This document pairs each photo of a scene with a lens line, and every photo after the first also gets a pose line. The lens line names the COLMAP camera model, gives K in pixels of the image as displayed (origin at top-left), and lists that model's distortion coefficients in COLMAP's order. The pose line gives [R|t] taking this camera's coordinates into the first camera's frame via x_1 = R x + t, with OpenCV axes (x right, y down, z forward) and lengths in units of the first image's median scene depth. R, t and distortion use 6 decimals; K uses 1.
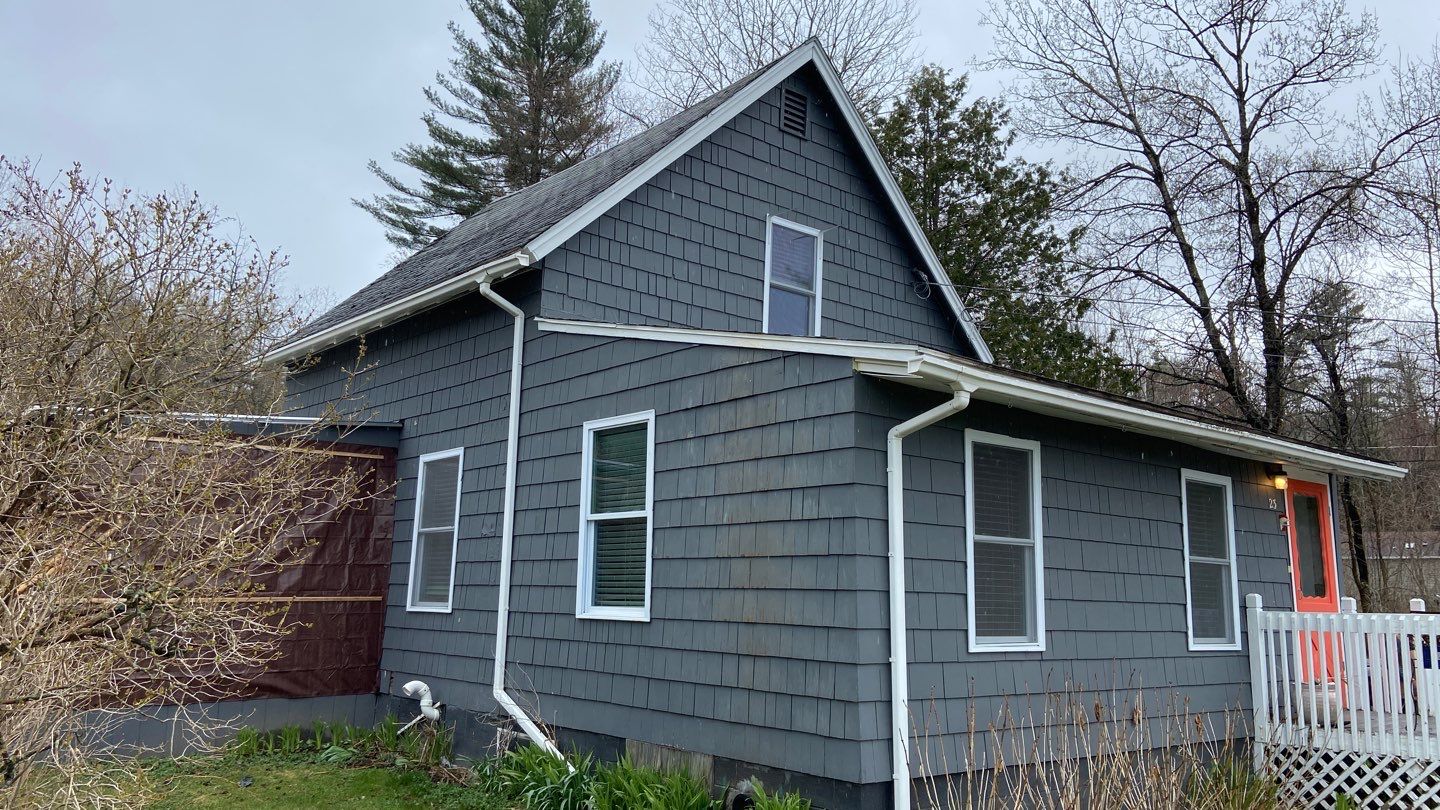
lens RADIAL K [[1043.0, 0, 720.0], [0, 1043.0, 405.0], [0, 0, 1]] dist [0.042976, 0.000134]
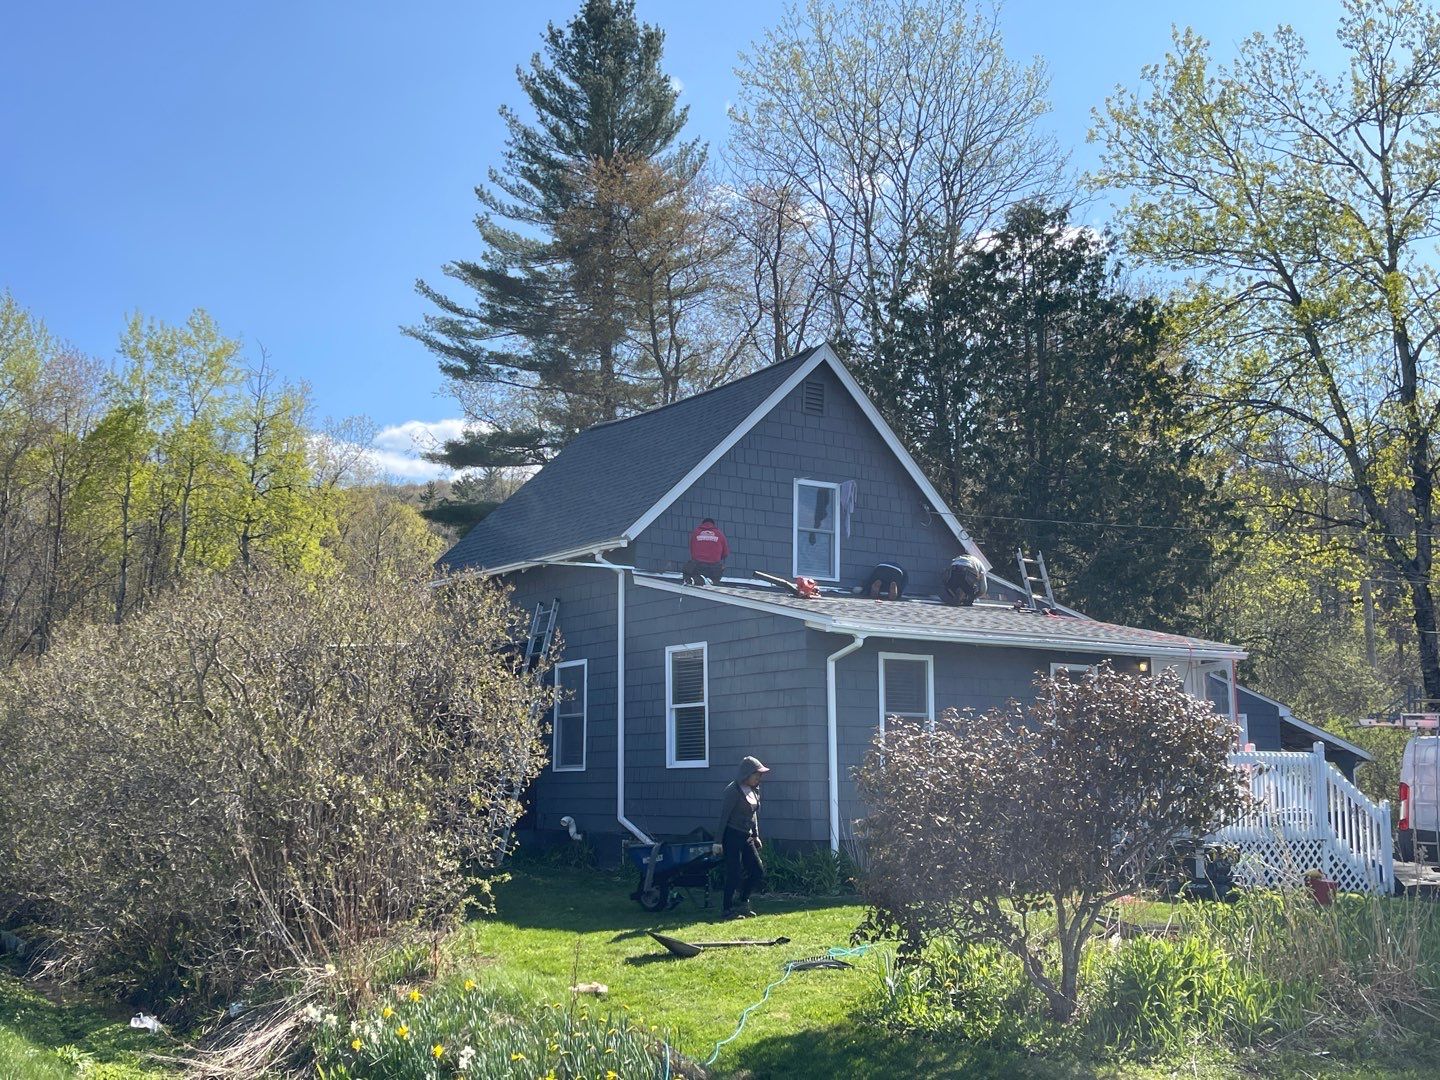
lens RADIAL K [[1580.6, 0, 720.0], [0, 1580.6, 540.0], [0, 0, 1]] dist [0.014491, 0.014517]
pose [[0.993147, -0.042894, -0.108711, 0.043458], [0.045049, 0.998832, 0.017444, -0.036596], [0.107836, -0.022222, 0.993920, -0.273086]]
